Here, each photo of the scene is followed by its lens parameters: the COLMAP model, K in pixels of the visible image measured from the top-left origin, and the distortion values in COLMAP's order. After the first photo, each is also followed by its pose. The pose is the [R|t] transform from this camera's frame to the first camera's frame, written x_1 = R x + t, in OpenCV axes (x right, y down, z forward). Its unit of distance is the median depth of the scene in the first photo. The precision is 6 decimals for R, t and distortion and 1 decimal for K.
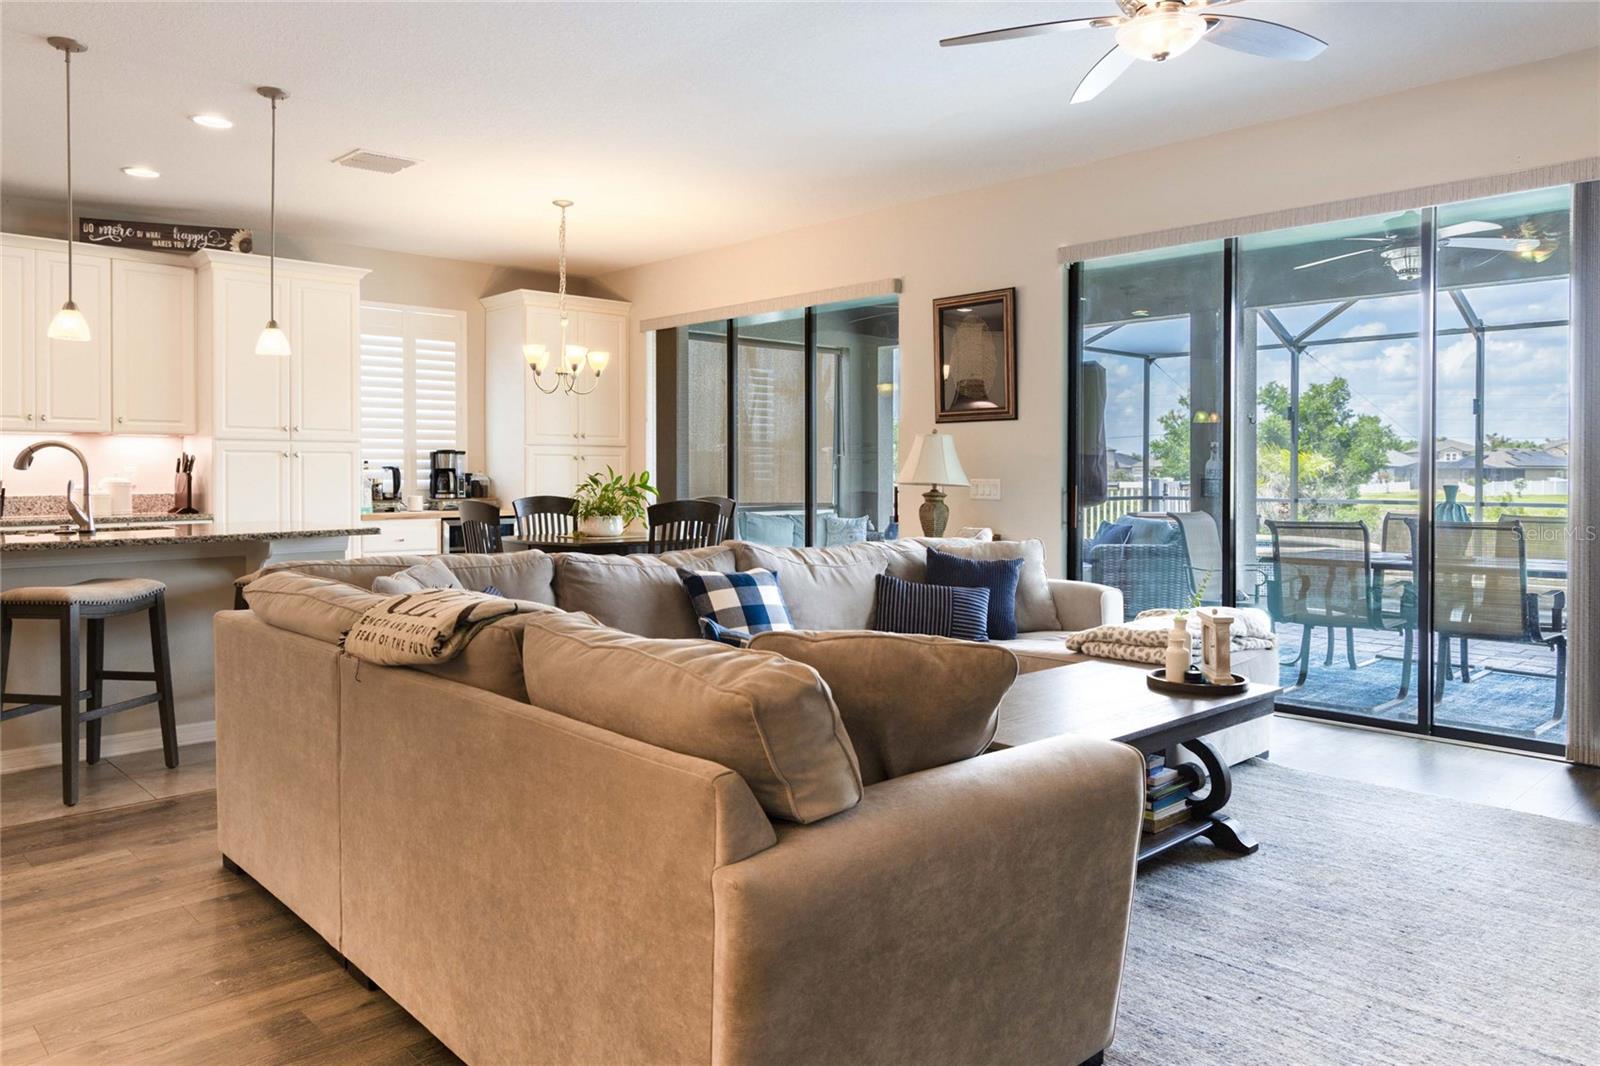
lens RADIAL K [[1114.8, 0, 816.5], [0, 1114.8, 476.5], [0, 0, 1]] dist [0.009742, -0.001969]
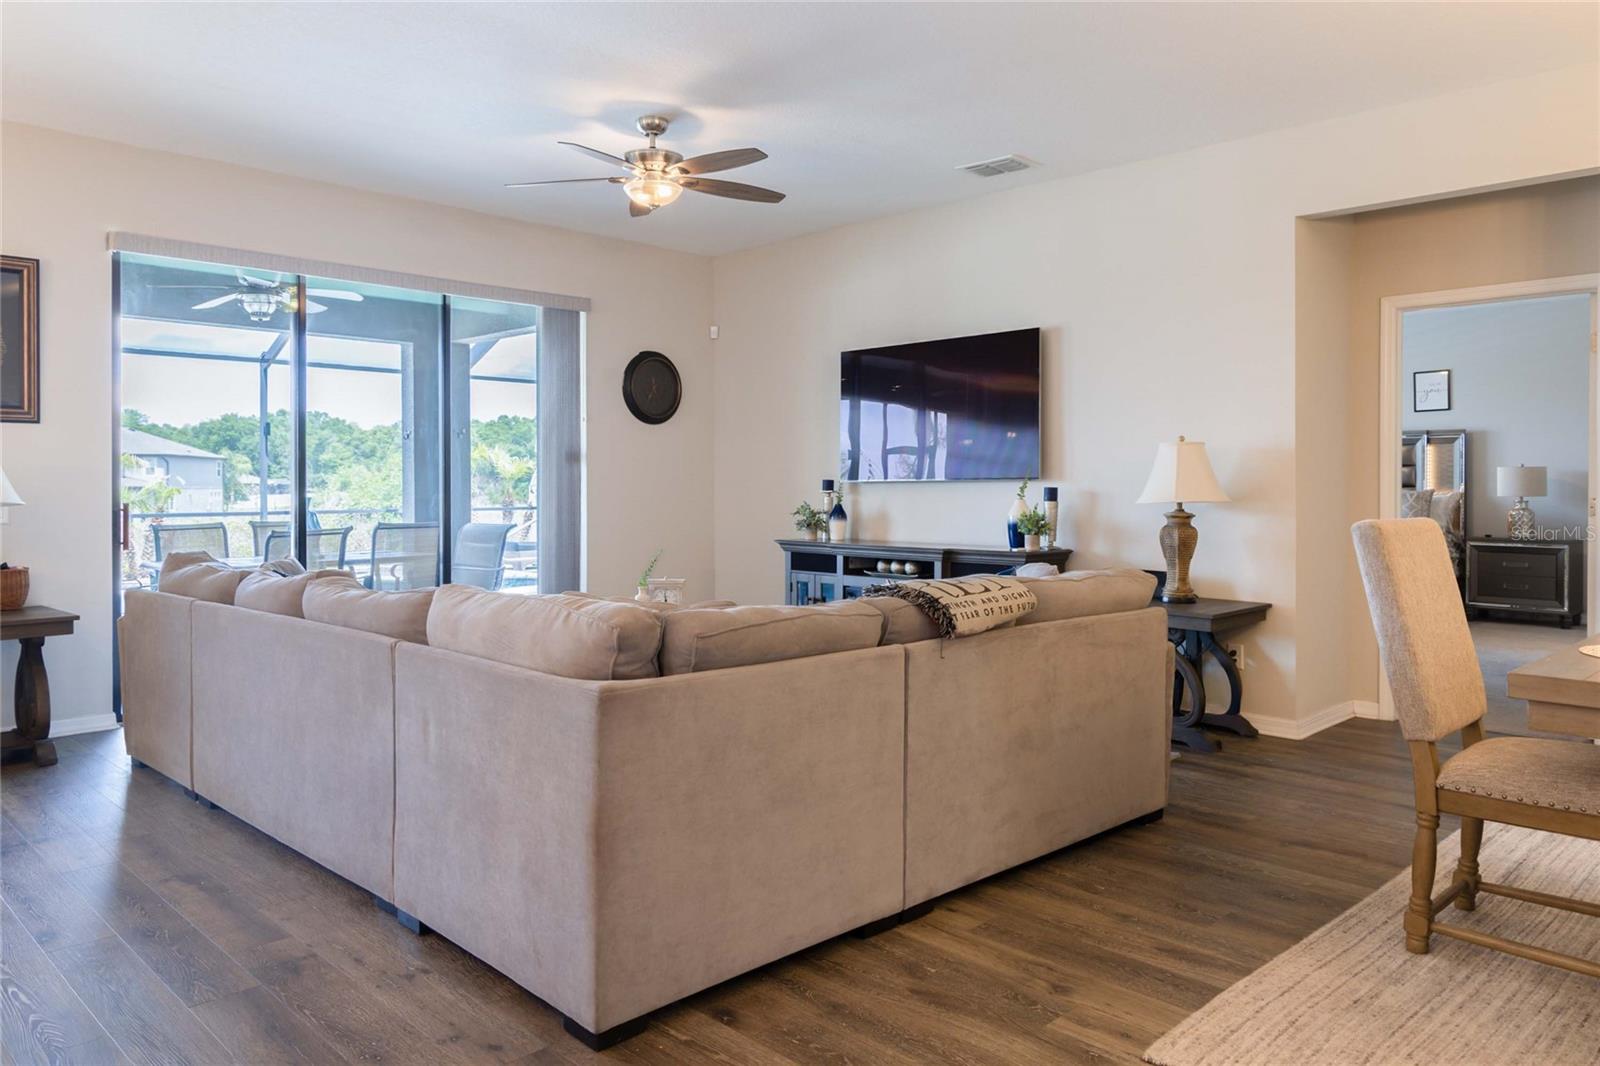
lens RADIAL K [[1114.8, 0, 751.6], [0, 1114.8, 491.4], [0, 0, 1]] dist [0.009742, -0.001969]
pose [[0.021835, -0.005289, 0.999748, -0.586532], [0.006282, 0.999967, 0.005153, -0.000663], [-0.999742, 0.006168, 0.021867, 0.424060]]
